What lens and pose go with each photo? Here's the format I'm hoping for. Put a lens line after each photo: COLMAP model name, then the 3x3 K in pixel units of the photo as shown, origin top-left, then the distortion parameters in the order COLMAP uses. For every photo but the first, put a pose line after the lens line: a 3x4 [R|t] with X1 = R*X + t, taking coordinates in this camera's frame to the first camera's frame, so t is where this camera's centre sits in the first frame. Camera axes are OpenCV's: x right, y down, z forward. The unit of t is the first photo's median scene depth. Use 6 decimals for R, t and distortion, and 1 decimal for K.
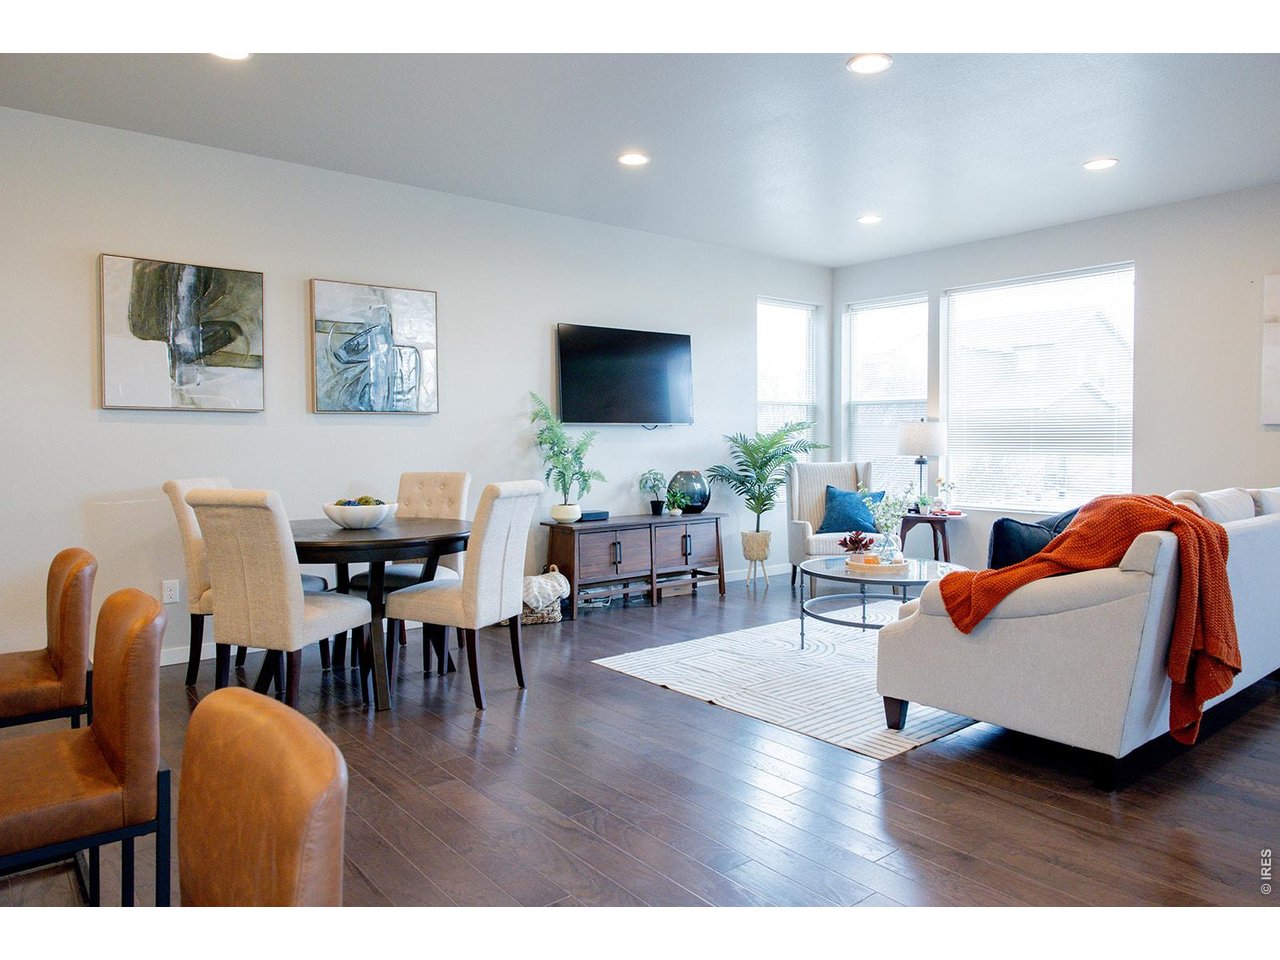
lens RADIAL K [[857.6, 0, 640.0], [0, 857.6, 480.0], [0, 0, 1]] dist [-0.020912, 0.030669]
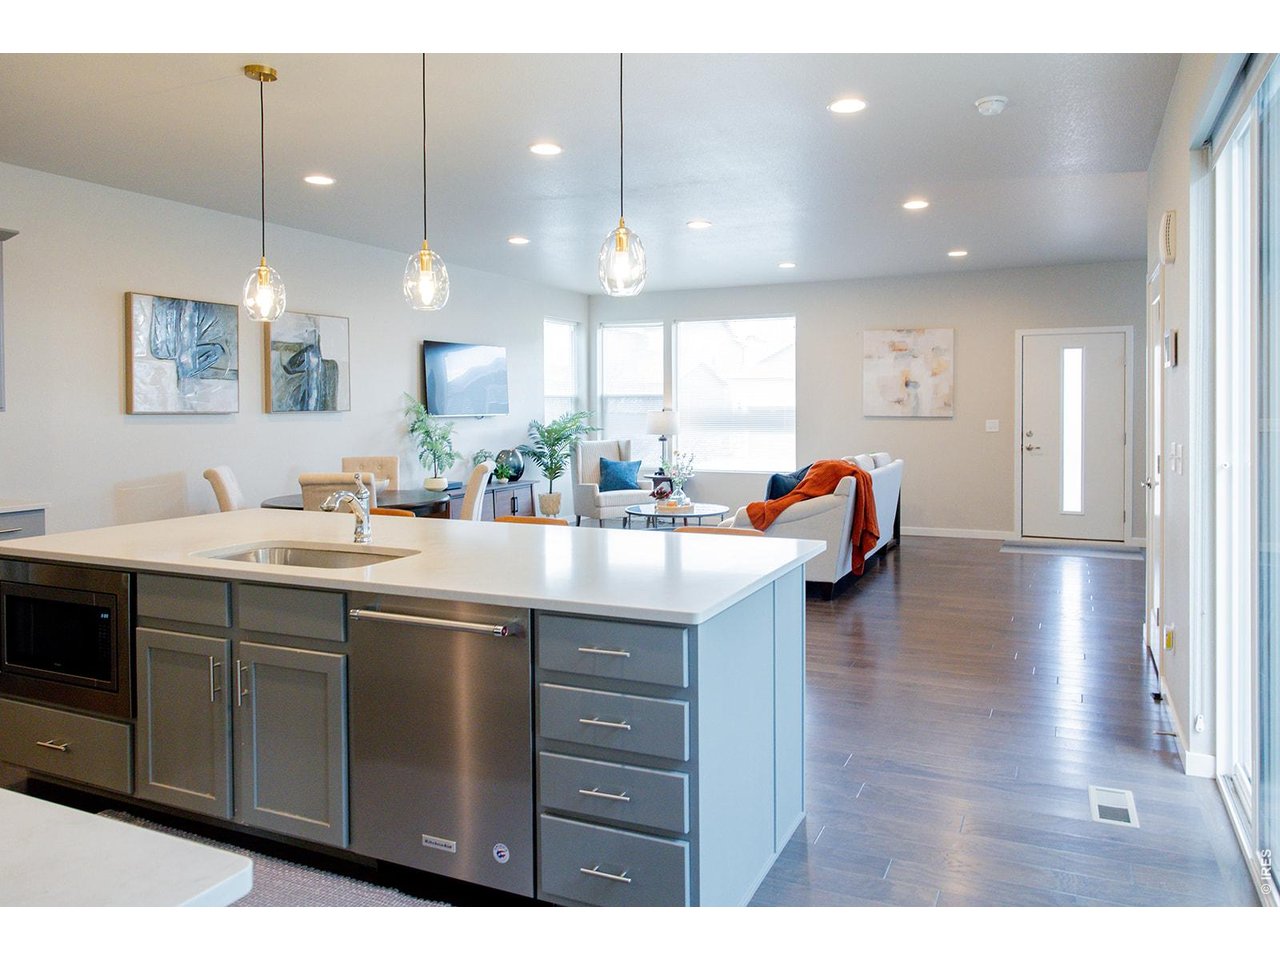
lens RADIAL K [[857.6, 0, 640.0], [0, 857.6, 480.0], [0, 0, 1]] dist [-0.020912, 0.030669]
pose [[0.911619, -0.039049, 0.409177, -0.338371], [0.024448, 0.998866, 0.040854, -0.014246], [-0.410308, -0.027240, 0.911540, -0.337517]]
